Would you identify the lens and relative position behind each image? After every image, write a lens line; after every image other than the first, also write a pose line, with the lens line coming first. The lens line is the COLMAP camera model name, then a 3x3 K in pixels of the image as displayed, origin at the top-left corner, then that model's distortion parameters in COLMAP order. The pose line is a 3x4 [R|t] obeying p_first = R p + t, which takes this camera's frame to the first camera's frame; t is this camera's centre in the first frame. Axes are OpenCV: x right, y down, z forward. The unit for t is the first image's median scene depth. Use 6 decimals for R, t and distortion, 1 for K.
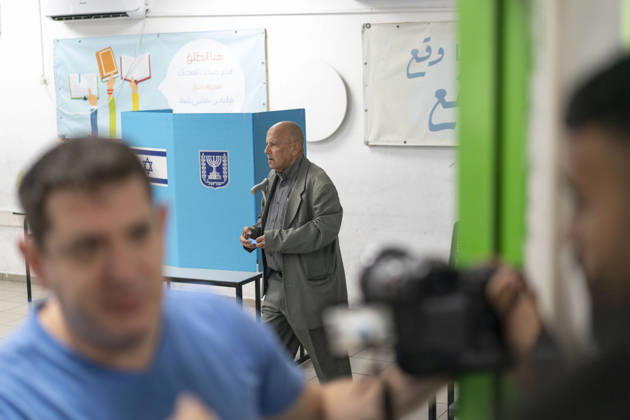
lens RADIAL K [[984.4, 0, 315.0], [0, 984.4, 210.0], [0, 0, 1]] dist [-0.013564, -0.015306]
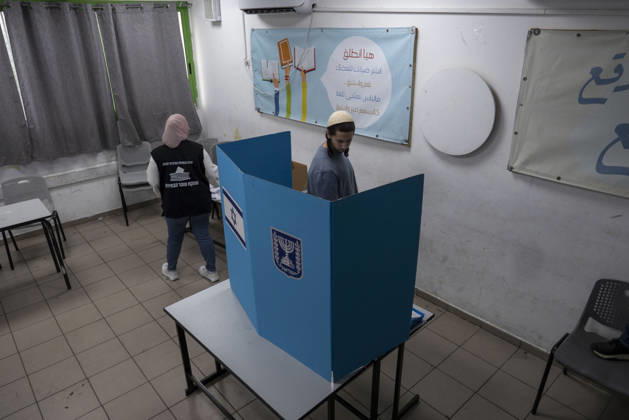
lens RADIAL K [[435.1, 0, 314.5], [0, 435.1, 210.0], [0, 0, 1]] dist [-0.029184, 0.008284]
pose [[0.935711, 0.142495, -0.322707, 0.017604], [-0.045360, 0.955794, 0.290516, -0.138933], [0.349839, -0.257201, 0.900811, 0.568290]]
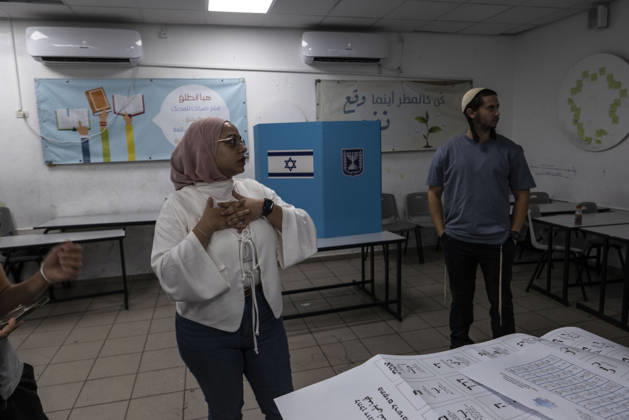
lens RADIAL K [[467.9, 0, 317.4], [0, 467.9, 227.2], [0, 0, 1]] dist [0.005502, 0.004305]
pose [[0.740435, -0.120865, 0.661172, -0.478728], [0.105371, 0.992409, 0.063414, 0.003040], [-0.663817, 0.022715, 0.747550, 0.423347]]
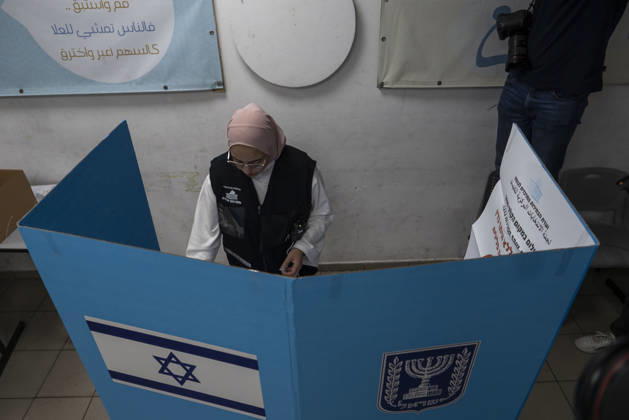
lens RADIAL K [[435.1, 0, 314.5], [0, 435.1, 210.0], [0, 0, 1]] dist [-0.029184, 0.008284]
pose [[0.872599, -0.269694, 0.407230, -0.146583], [0.062775, 0.888750, 0.454074, -0.134926], [-0.484387, -0.370661, 0.792452, 0.734031]]
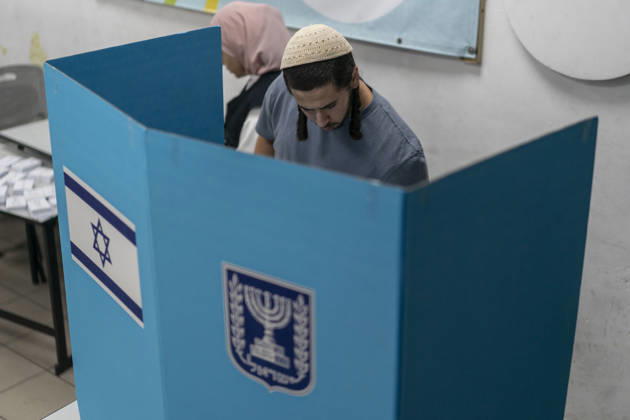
lens RADIAL K [[984.4, 0, 315.0], [0, 984.4, 210.0], [0, 0, 1]] dist [-0.013564, -0.015306]
pose [[0.975724, 0.100040, -0.194821, -0.027271], [-0.044782, 0.961914, 0.269657, -0.126509], [0.214378, -0.254386, 0.943043, 0.583755]]
